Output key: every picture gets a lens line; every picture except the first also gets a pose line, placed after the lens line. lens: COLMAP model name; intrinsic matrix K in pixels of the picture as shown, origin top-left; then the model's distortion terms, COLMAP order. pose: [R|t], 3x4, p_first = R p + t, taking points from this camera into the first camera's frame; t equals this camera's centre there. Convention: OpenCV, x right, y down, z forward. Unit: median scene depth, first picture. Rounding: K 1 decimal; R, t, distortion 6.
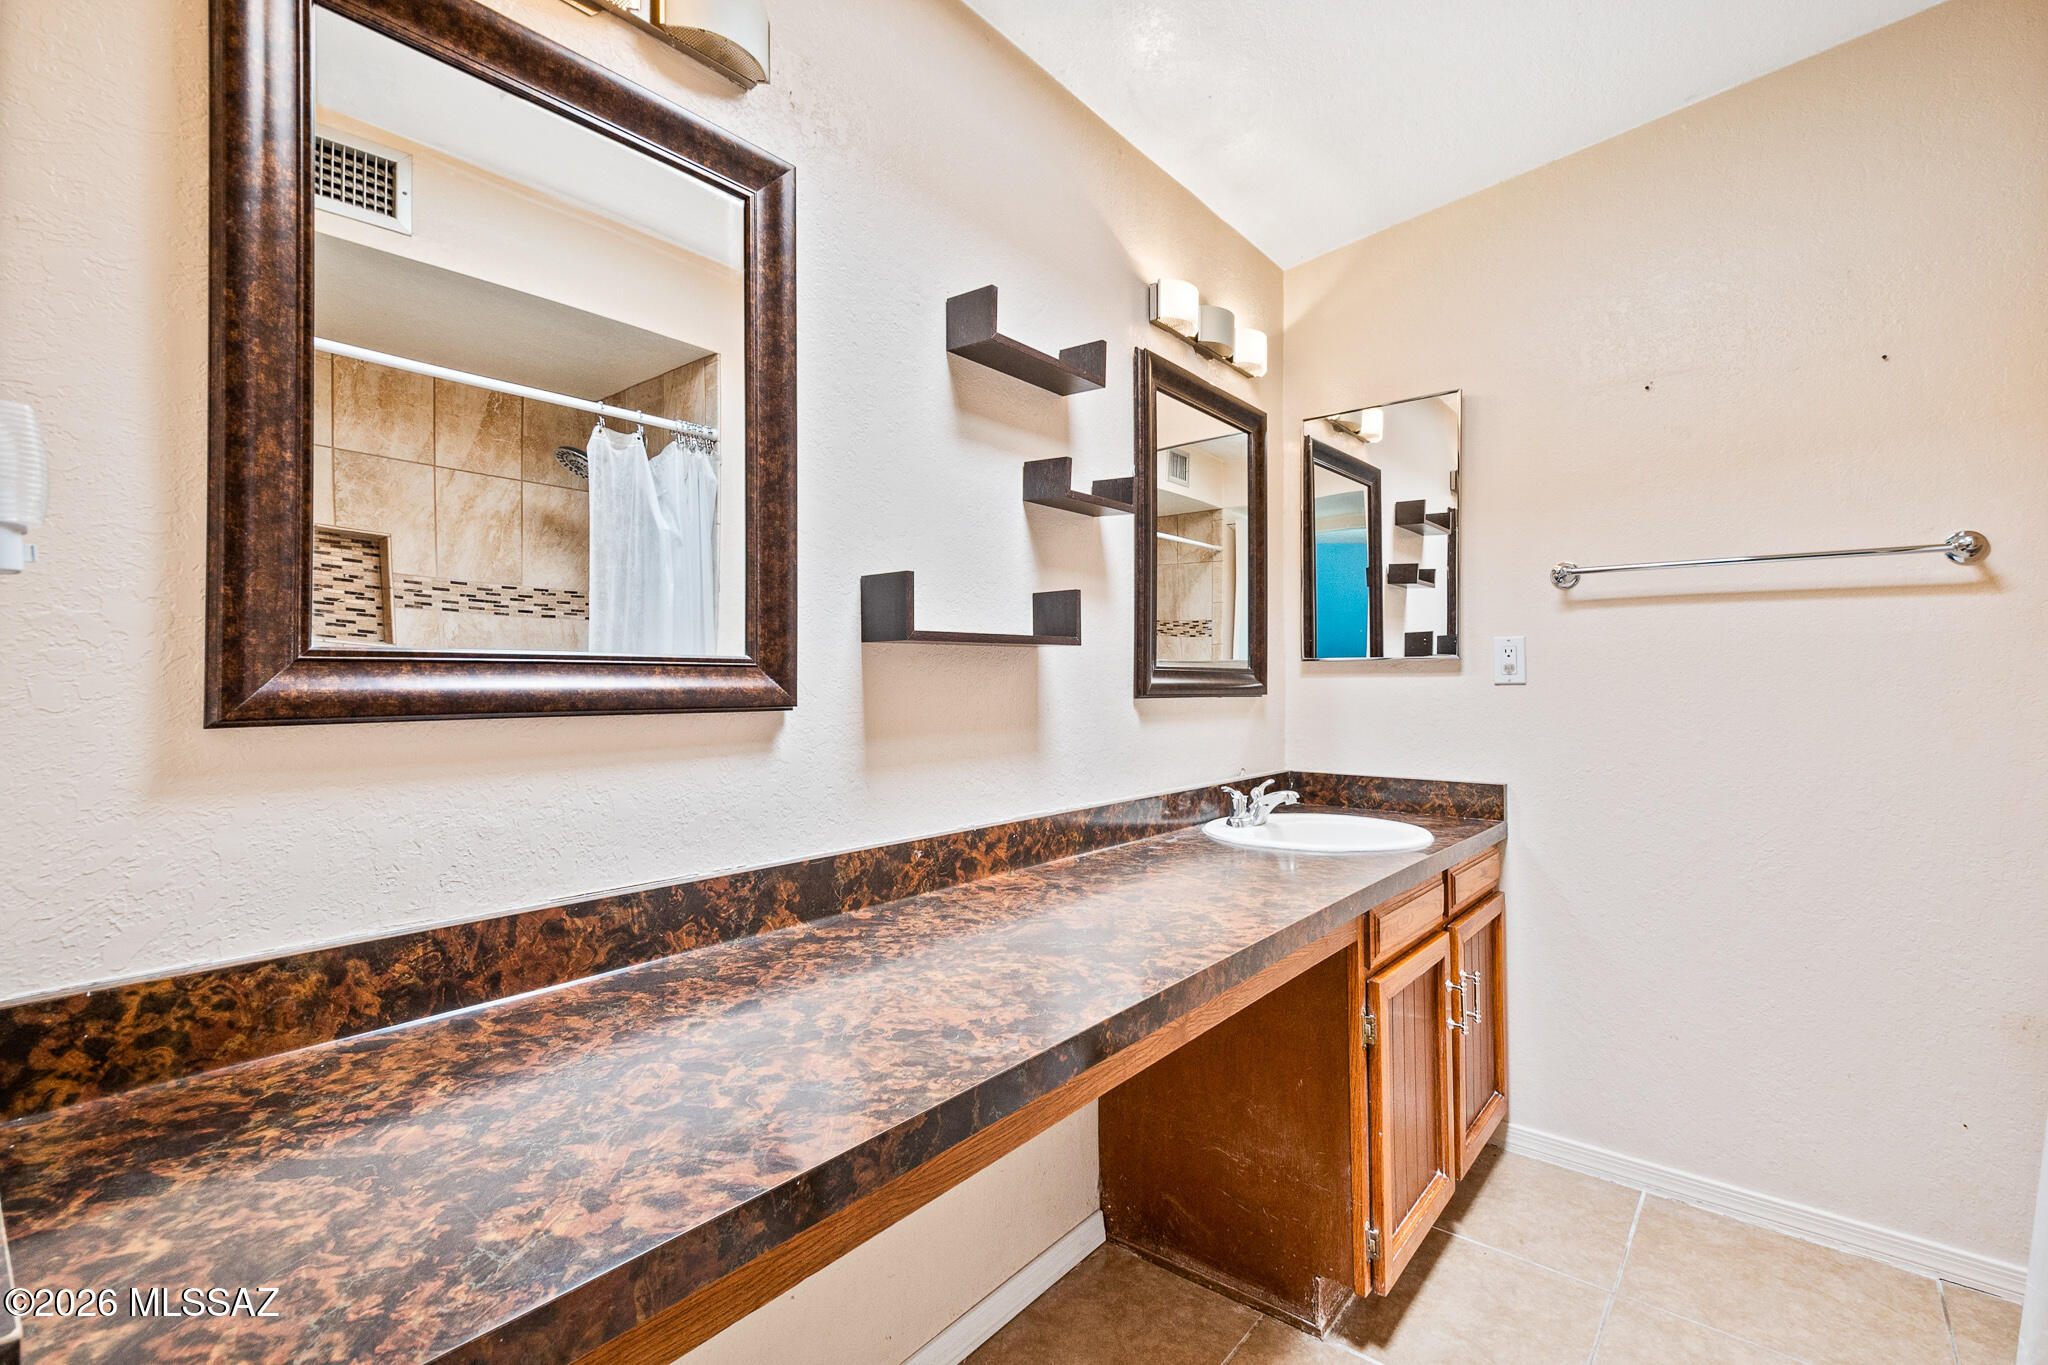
lens RADIAL K [[886.7, 0, 1024.0], [0, 886.7, 682.5], [0, 0, 1]] dist [0.016908, -0.000098]
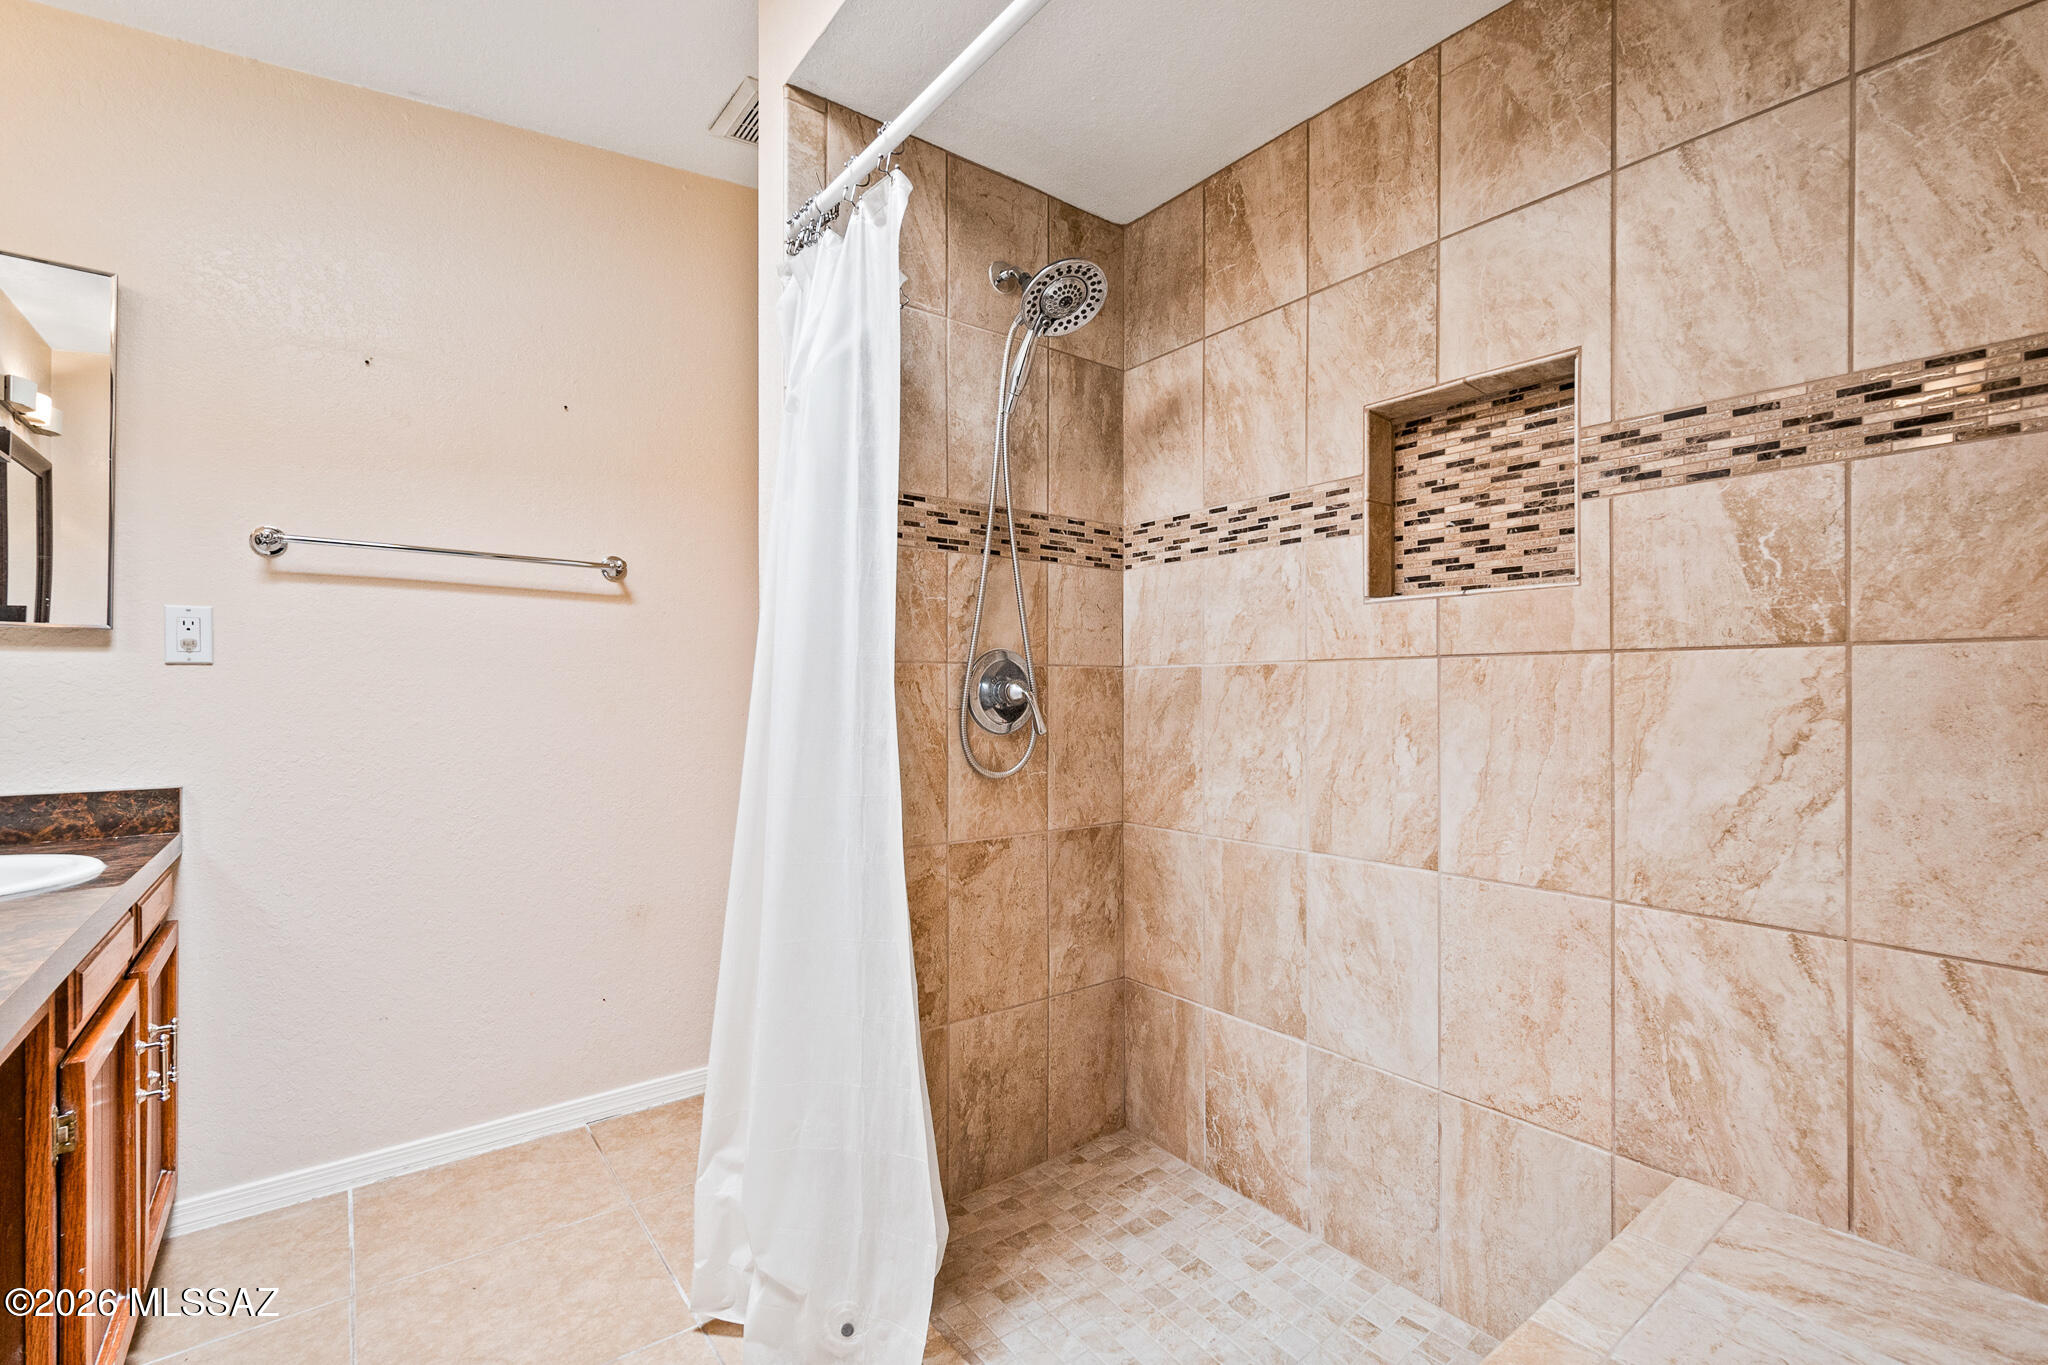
lens RADIAL K [[913.0, 0, 1019.4], [0, 913.0, 694.1], [0, 0, 1]] dist [0.011077, -0.000166]
pose [[0.243339, 0.000562, 0.969941, -0.110463], [-0.012244, 0.999922, 0.002492, 0.022515], [-0.969864, -0.012482, 0.243327, 0.069836]]
